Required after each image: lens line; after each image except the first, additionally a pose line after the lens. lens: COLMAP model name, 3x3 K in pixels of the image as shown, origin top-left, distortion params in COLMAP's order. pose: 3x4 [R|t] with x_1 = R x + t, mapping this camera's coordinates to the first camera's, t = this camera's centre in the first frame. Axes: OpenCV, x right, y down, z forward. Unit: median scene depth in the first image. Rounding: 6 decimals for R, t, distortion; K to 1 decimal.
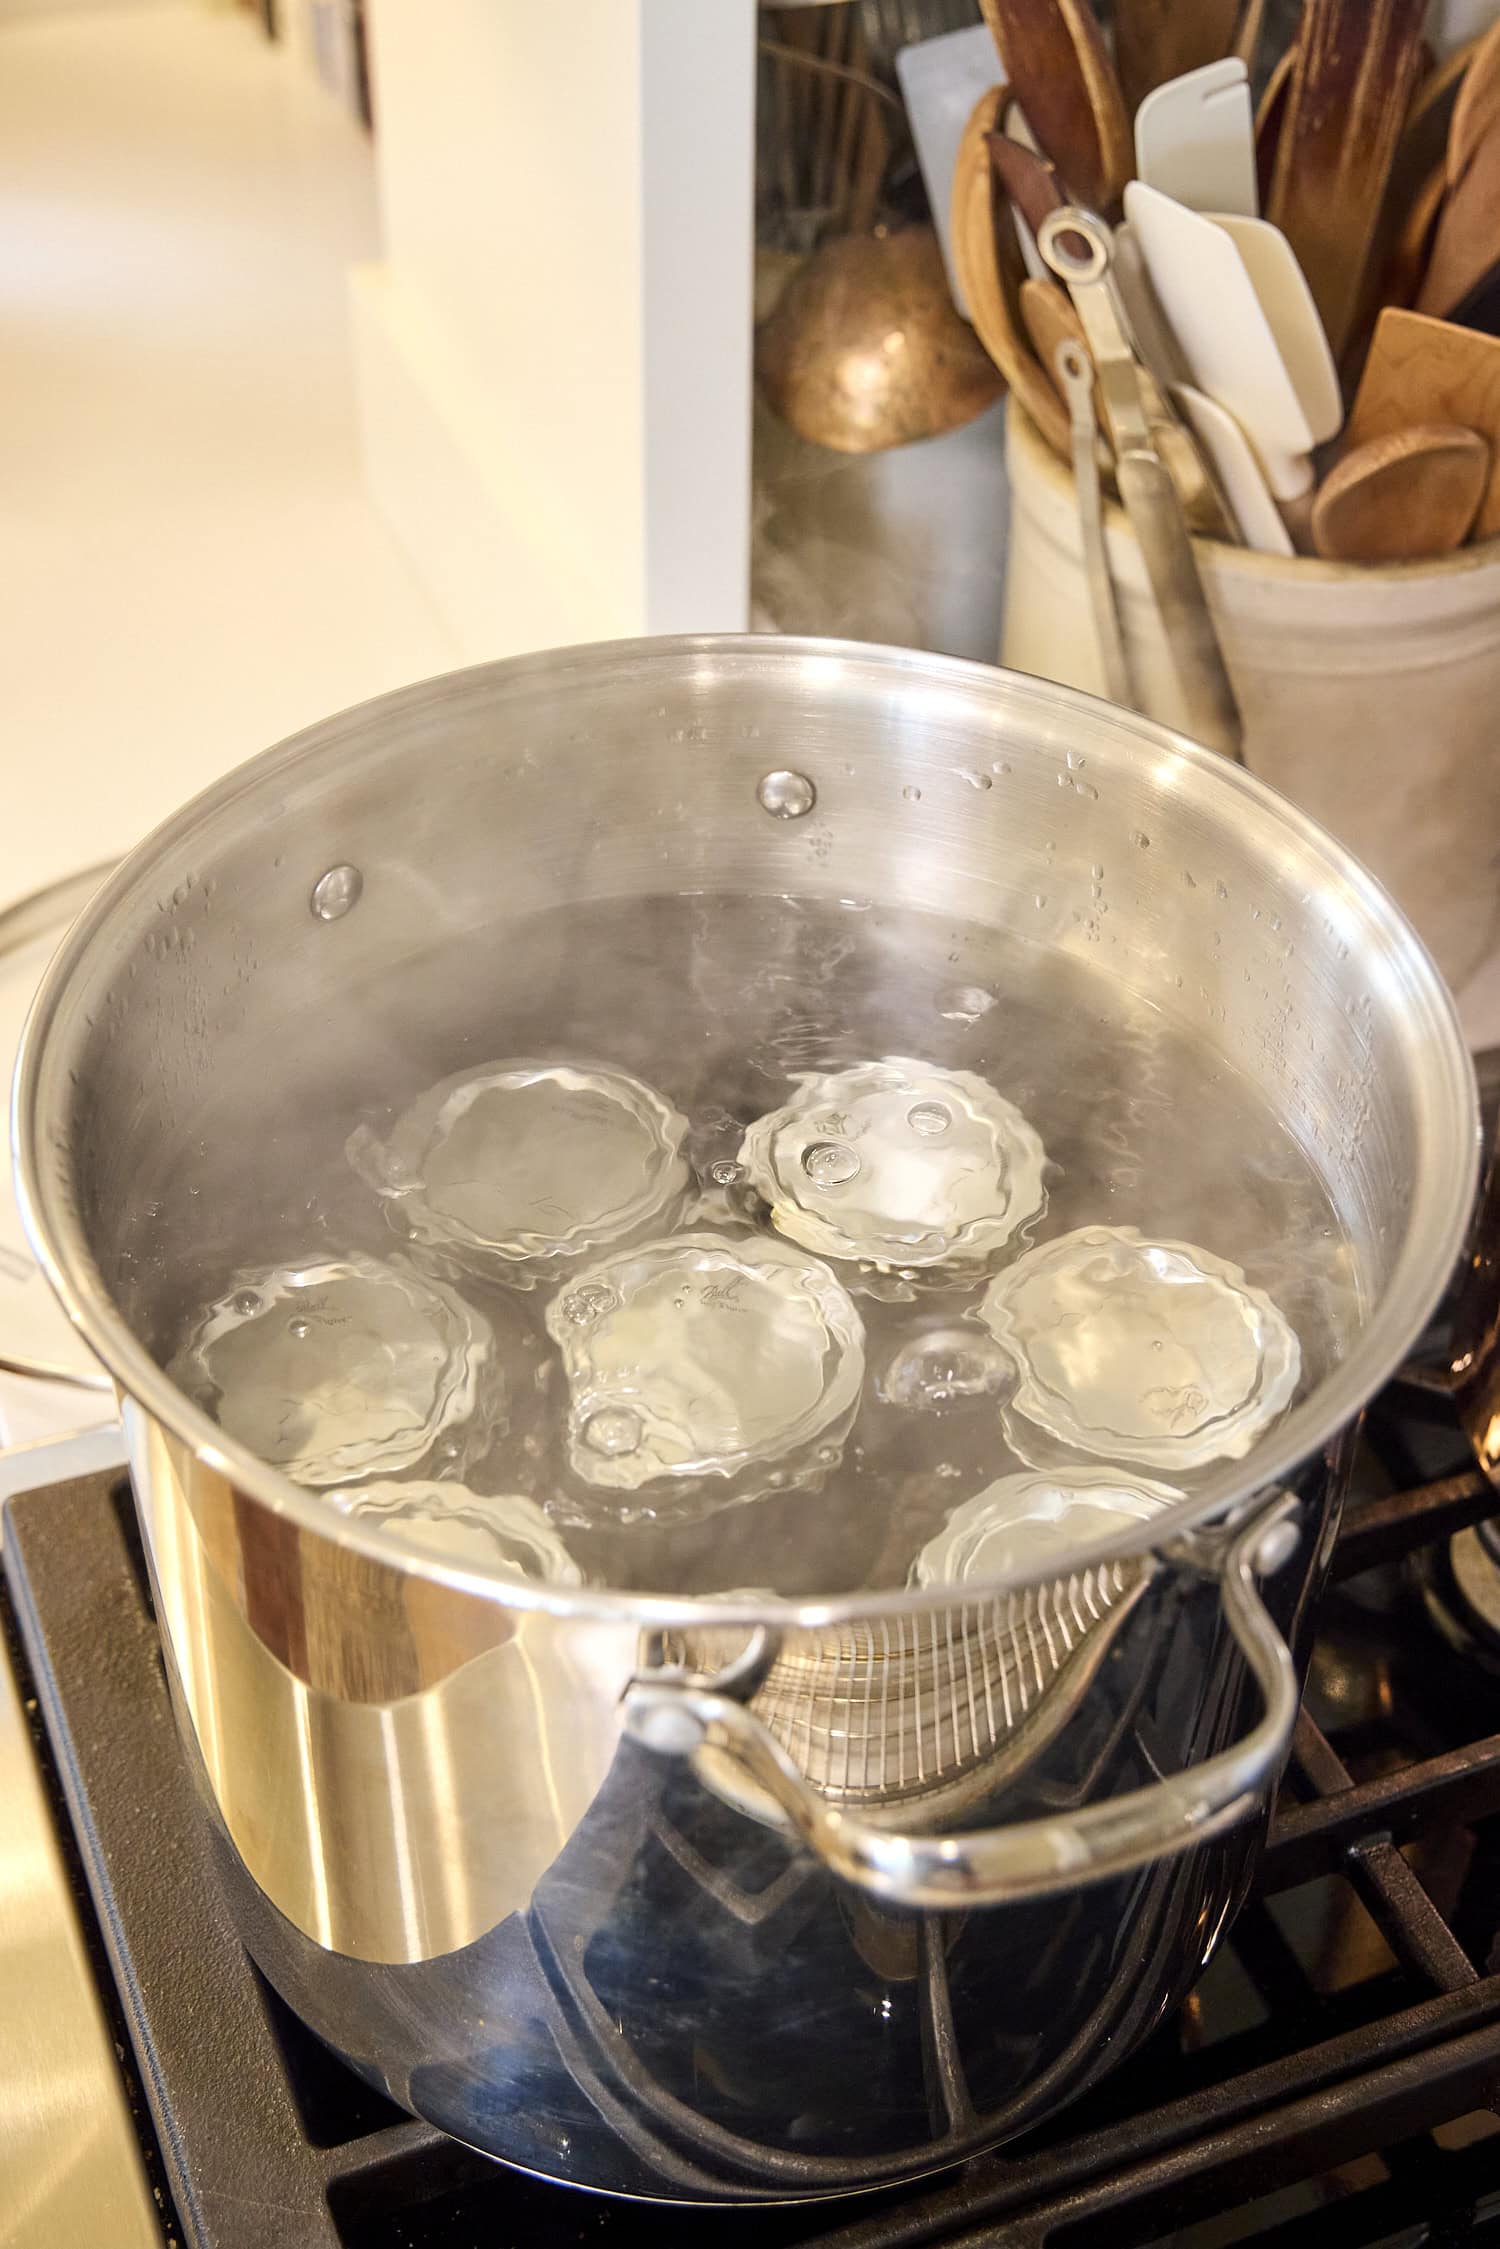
lens RADIAL K [[2920.9, 0, 744.1], [0, 2920.9, 1168.8], [0, 0, 1]] dist [-0.006354, -0.029877]
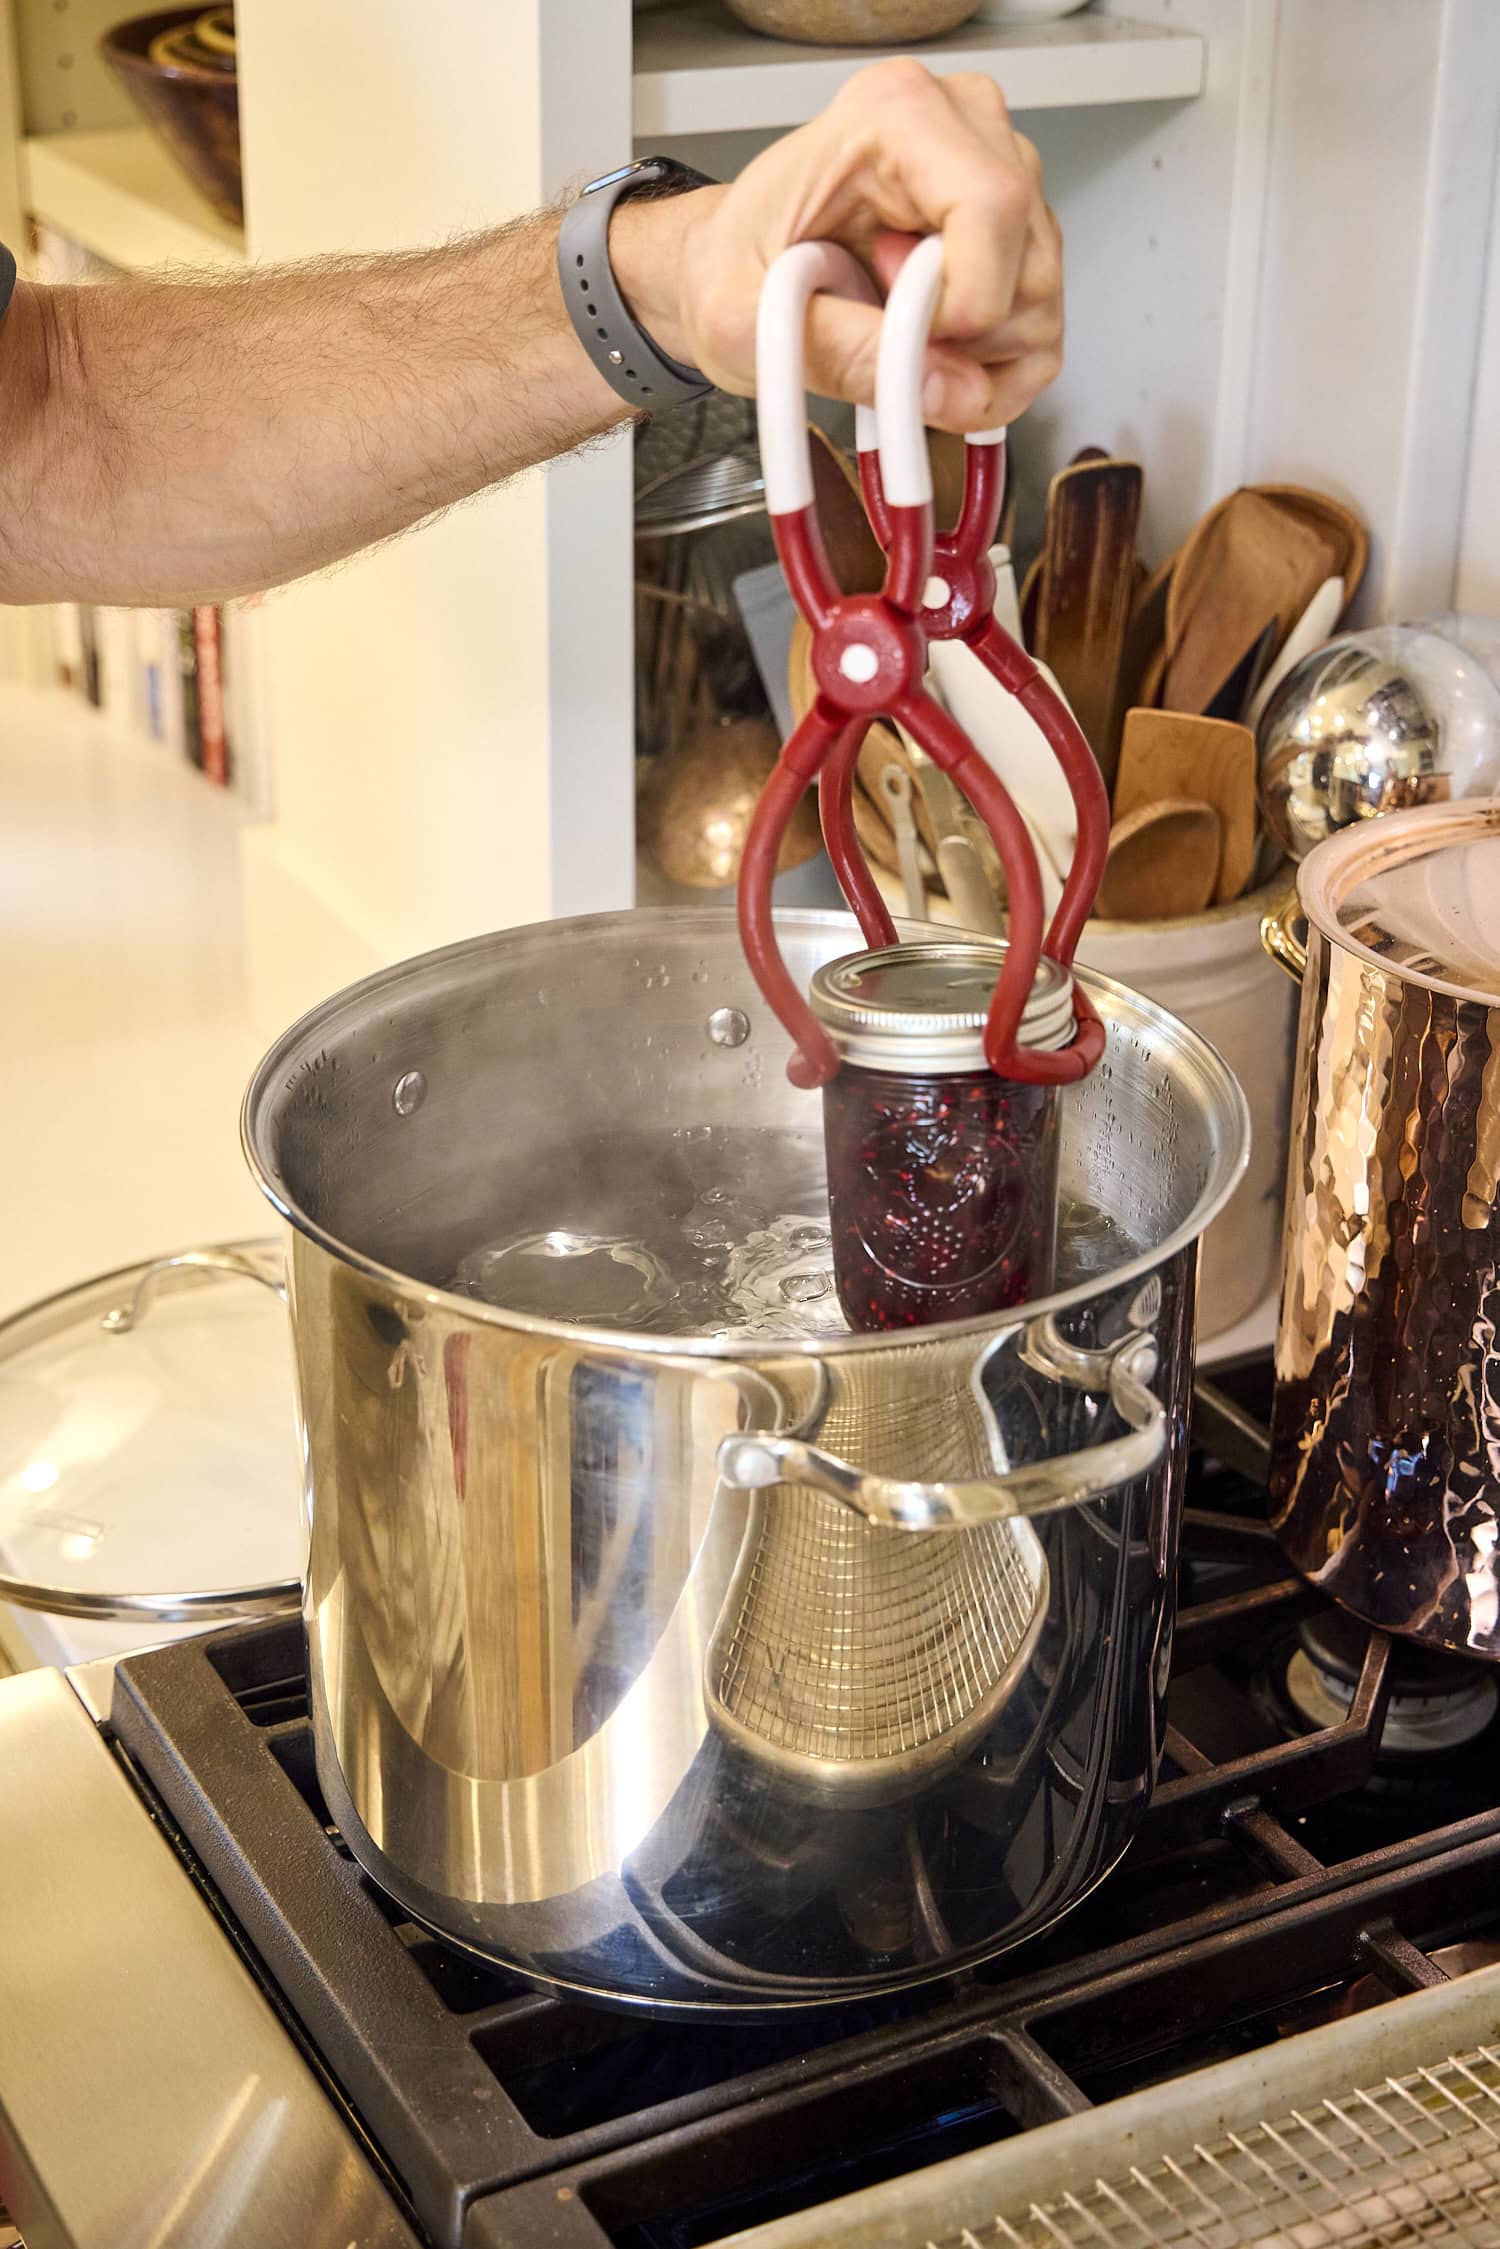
lens RADIAL K [[2920.9, 0, 744.1], [0, 2920.9, 1168.8], [0, 0, 1]] dist [-0.006354, -0.029877]
pose [[0.995527, -0.058209, 0.074414, -0.057985], [0.072960, 0.974080, -0.214115, 0.157424], [-0.060022, 0.218587, 0.973970, -0.207991]]
